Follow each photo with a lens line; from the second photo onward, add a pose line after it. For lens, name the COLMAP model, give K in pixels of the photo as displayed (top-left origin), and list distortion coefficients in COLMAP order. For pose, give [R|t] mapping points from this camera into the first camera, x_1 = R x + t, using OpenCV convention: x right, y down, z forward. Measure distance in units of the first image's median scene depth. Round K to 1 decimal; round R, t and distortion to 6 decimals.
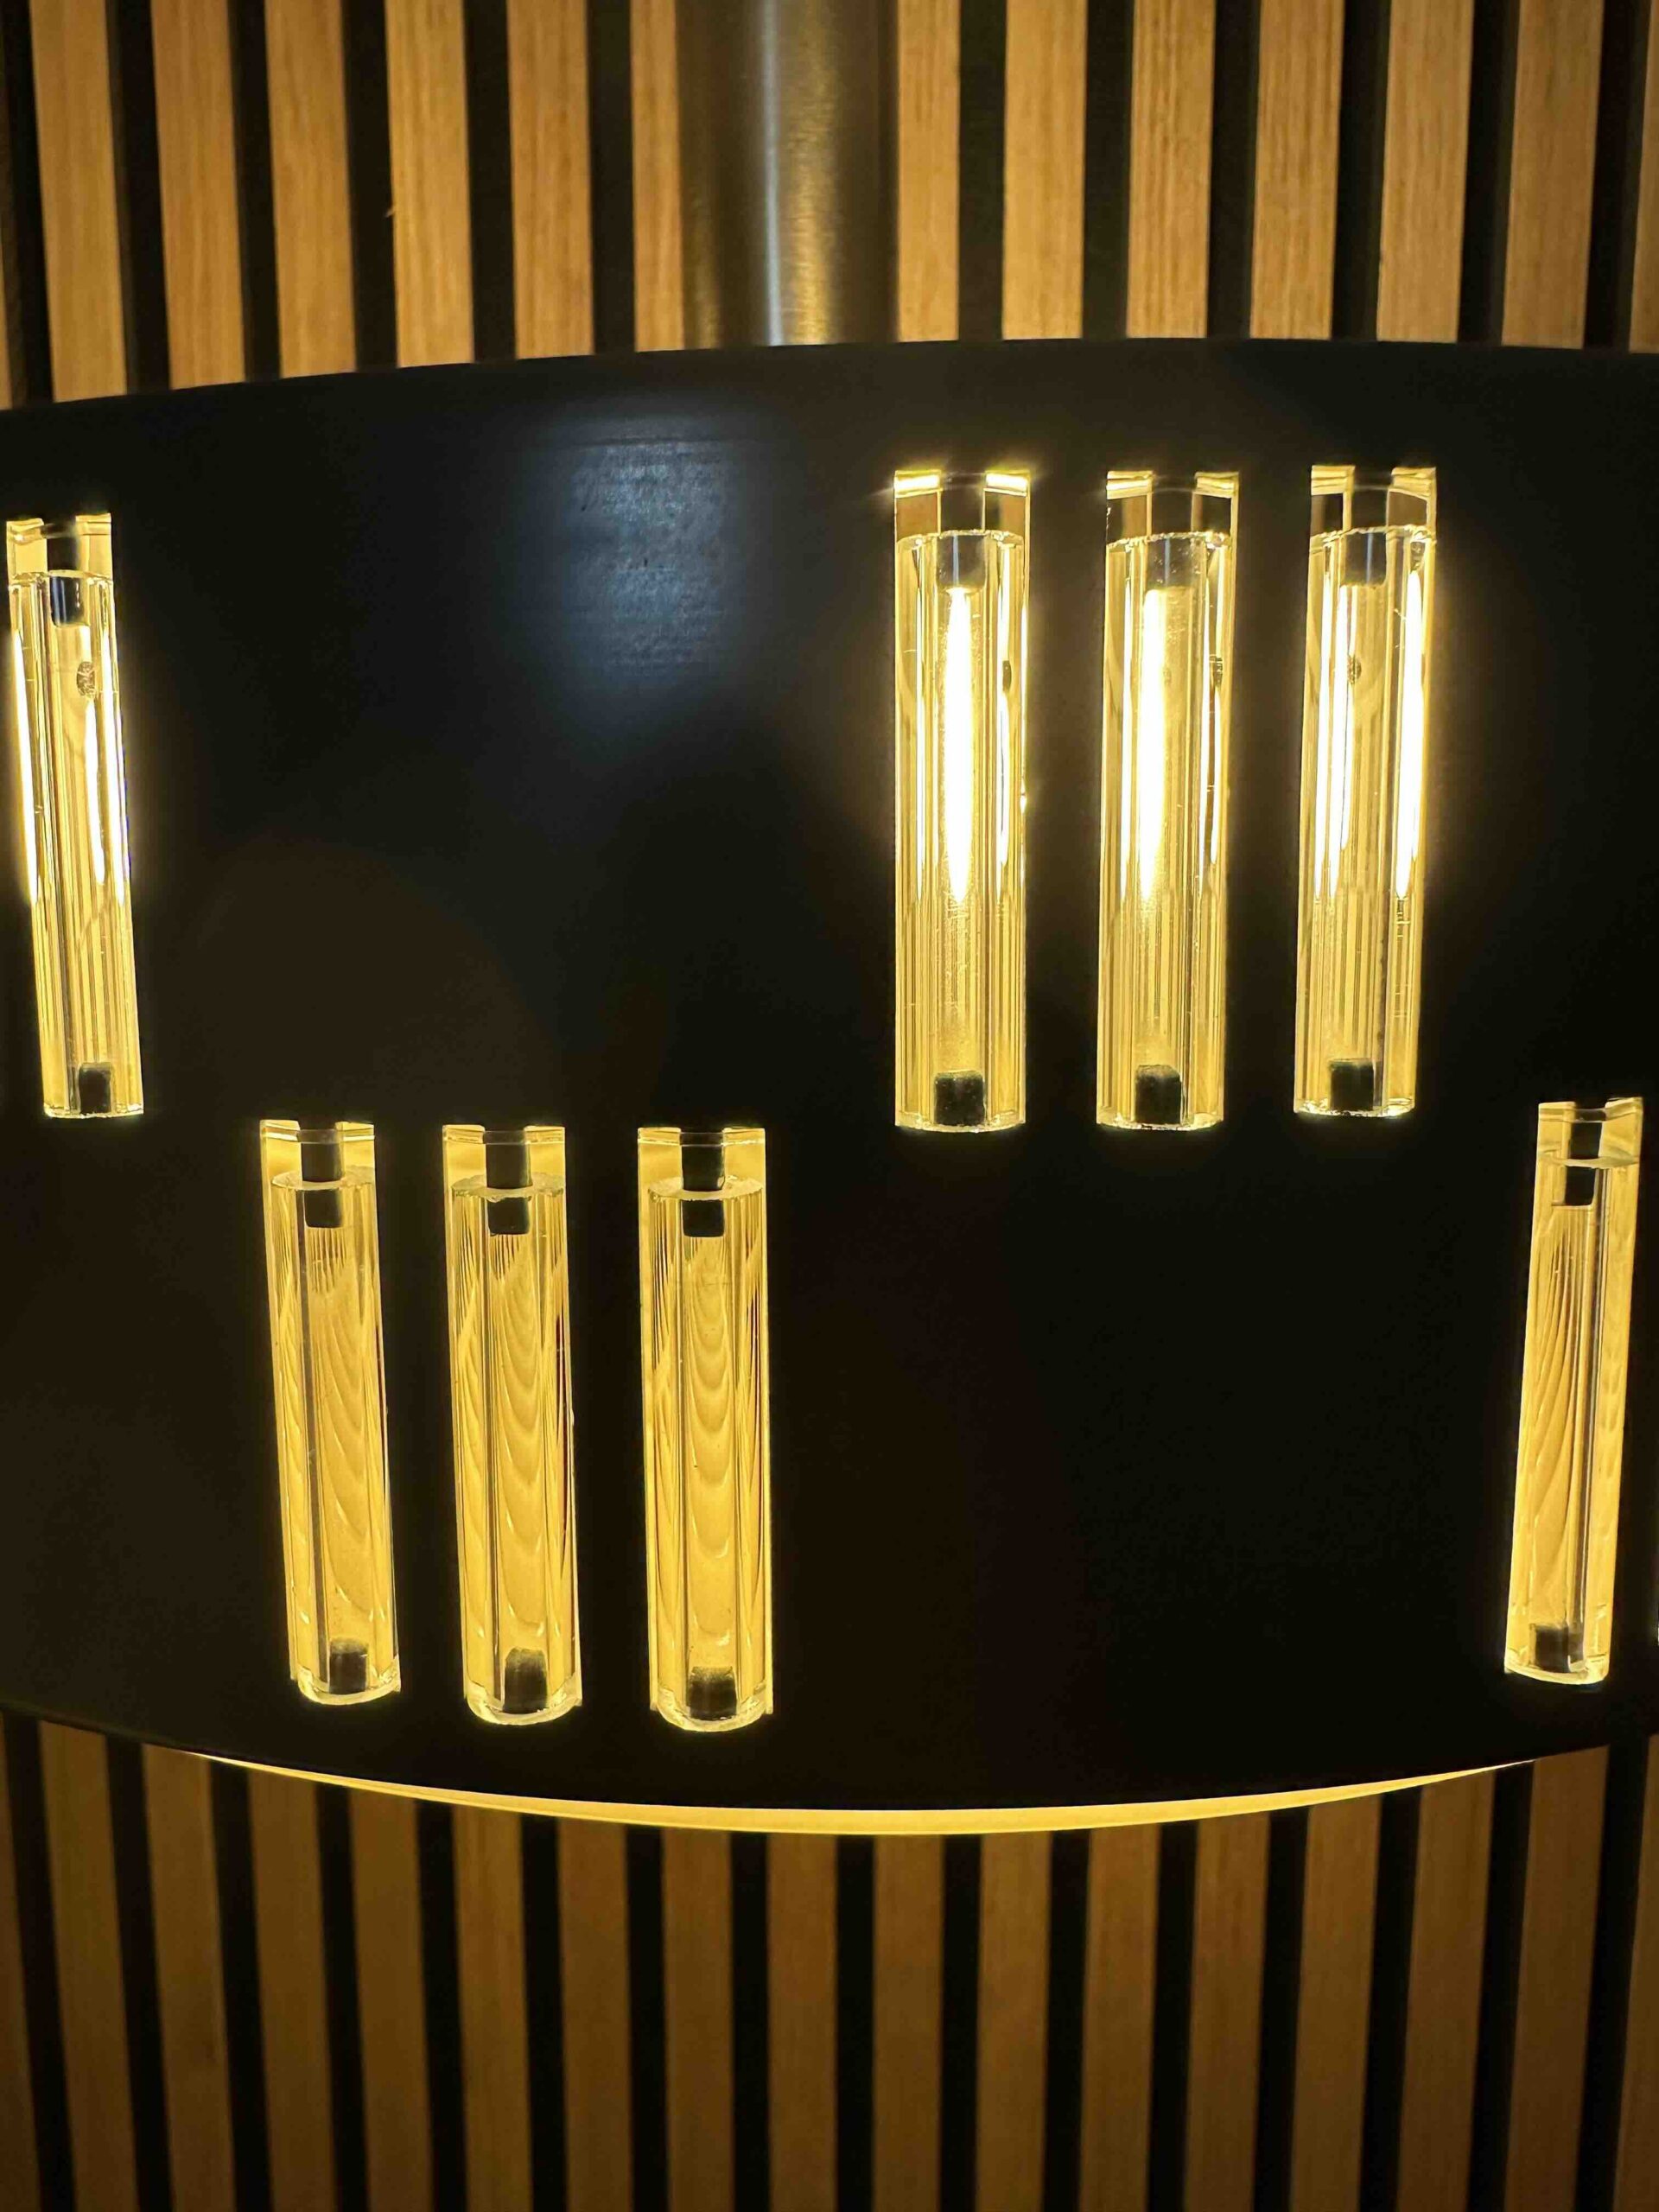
lens RADIAL K [[1467.9, 0, 829.5], [0, 1467.9, 1106.0], [0, 0, 1]] dist [0.034304, -0.000704]
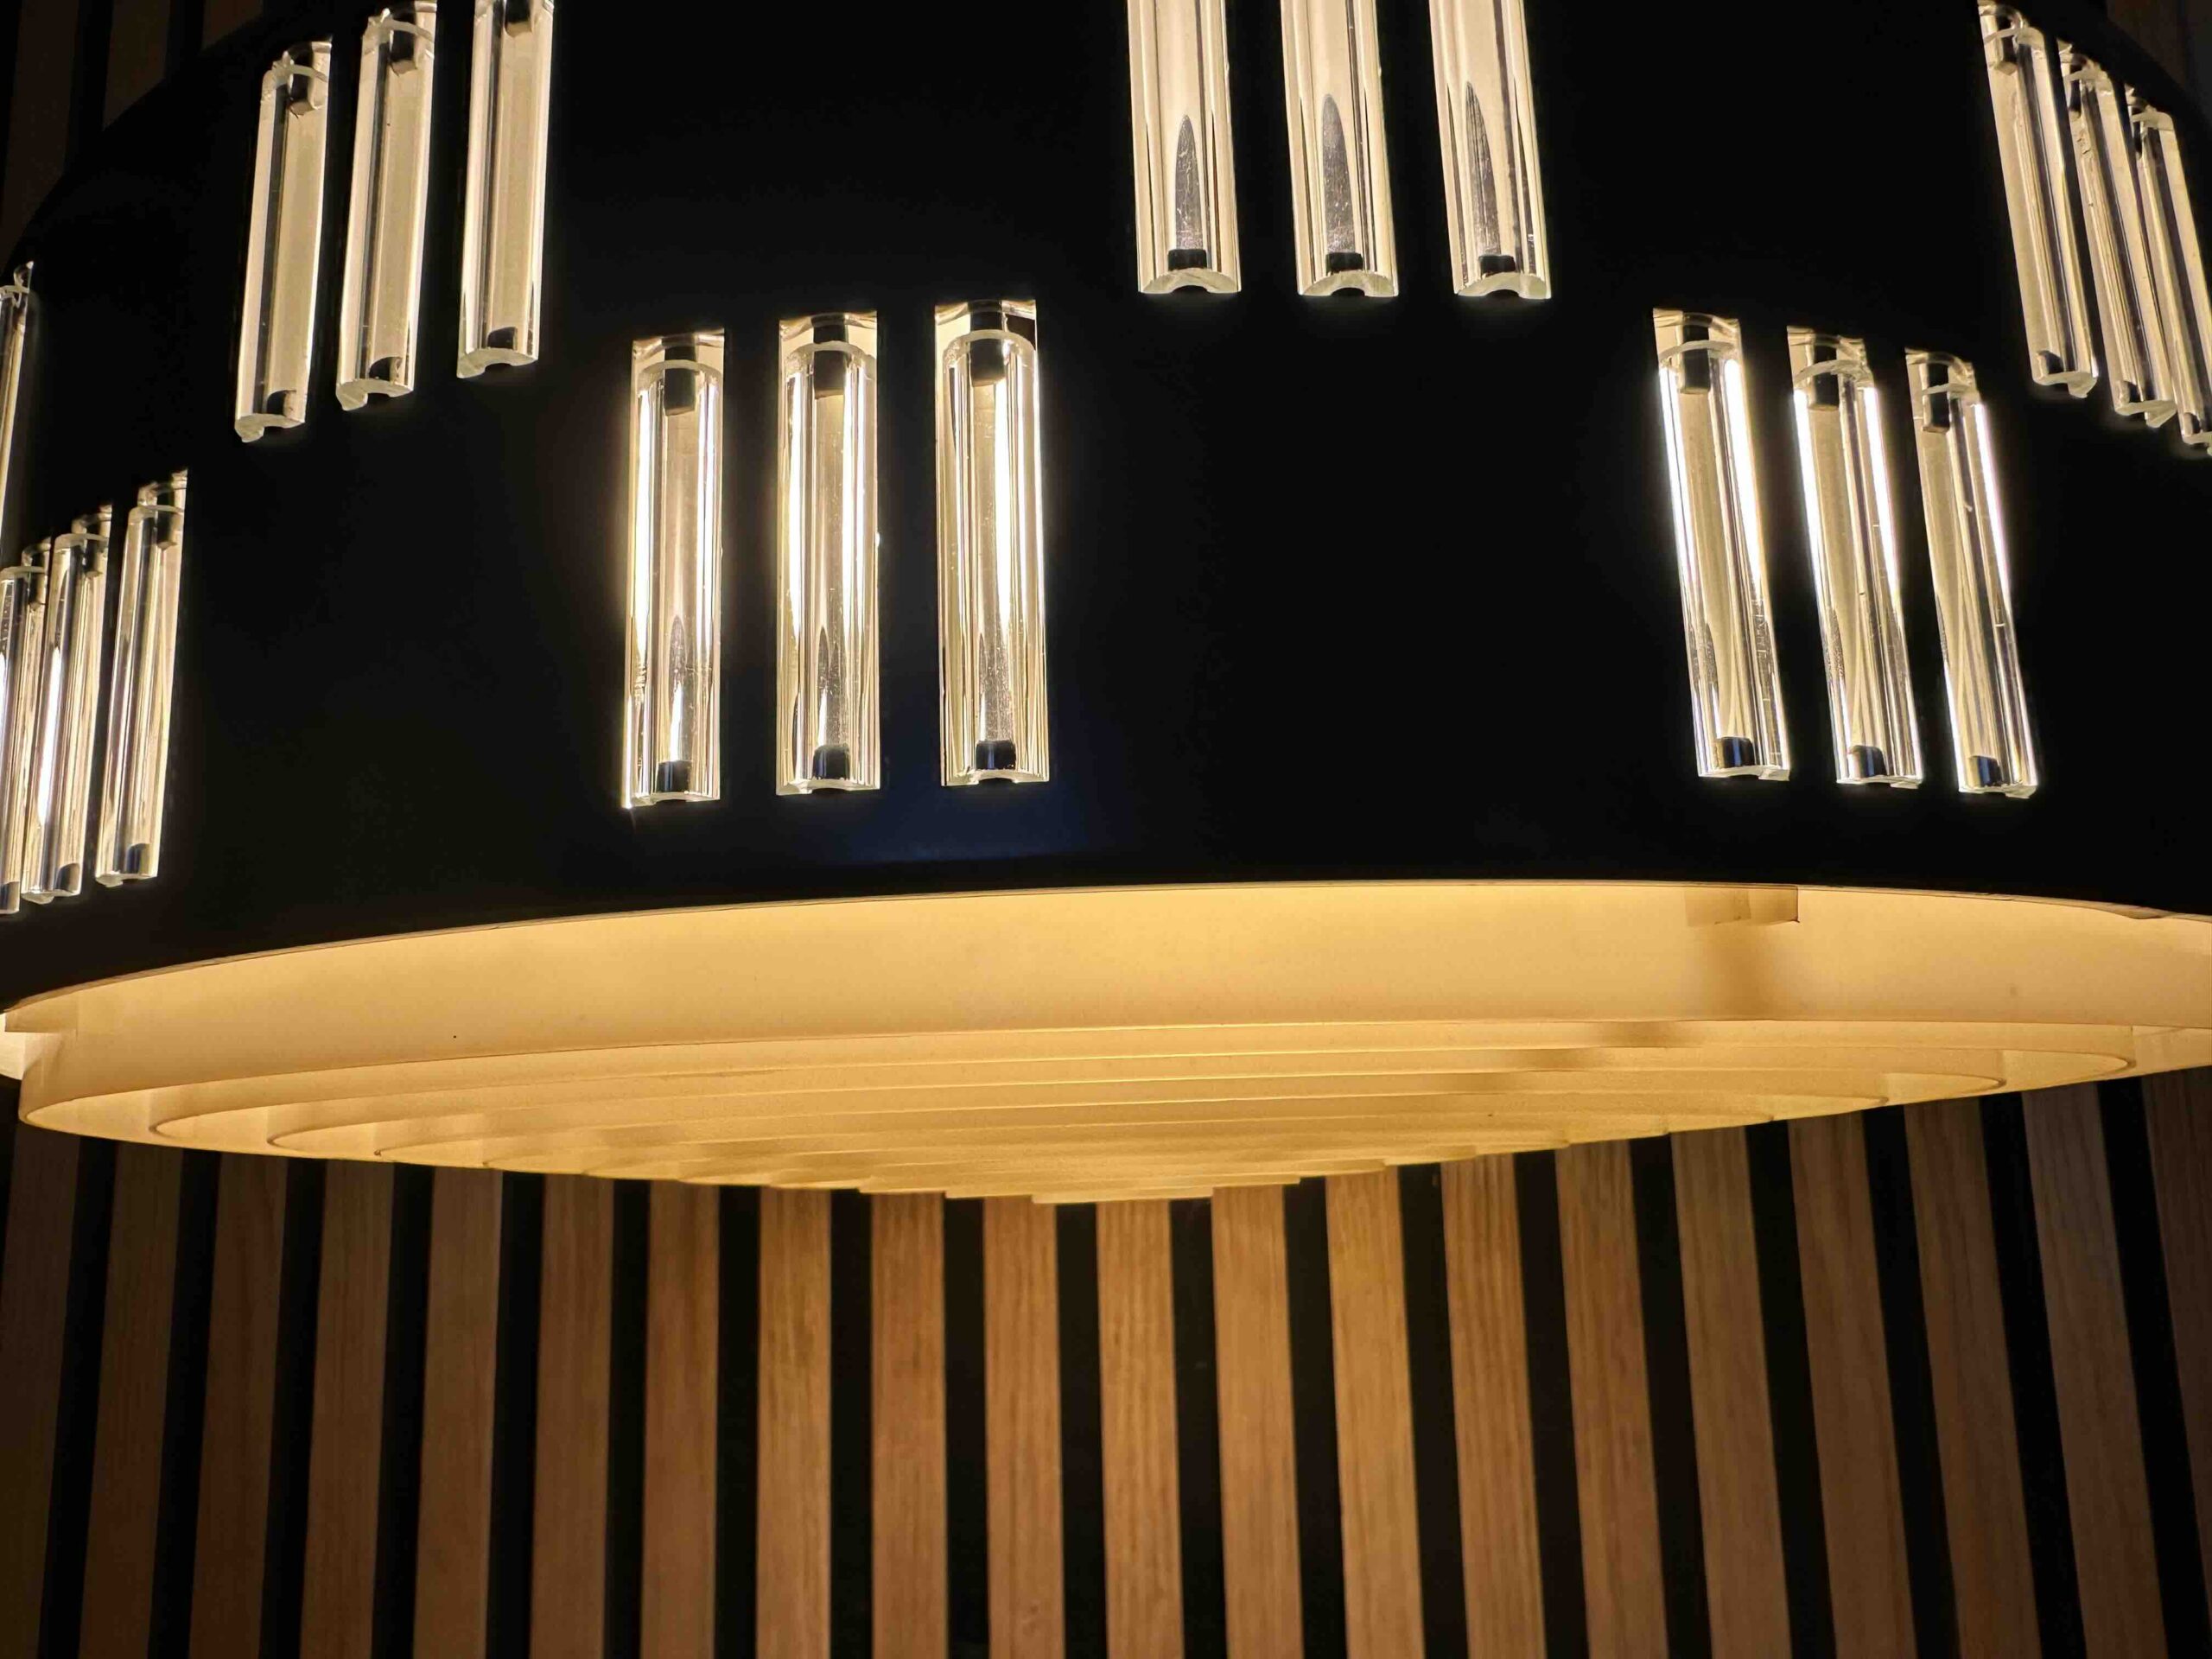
lens RADIAL K [[1467.9, 0, 1106.0], [0, 1467.9, 829.5], [0, 0, 1]] dist [0.034304, -0.000704]
pose [[0.999651, -0.026392, -0.000724, 0.005109], [0.024786, 0.947538, -0.318682, 0.817125], [0.009097, 0.318553, 0.947862, -0.055081]]
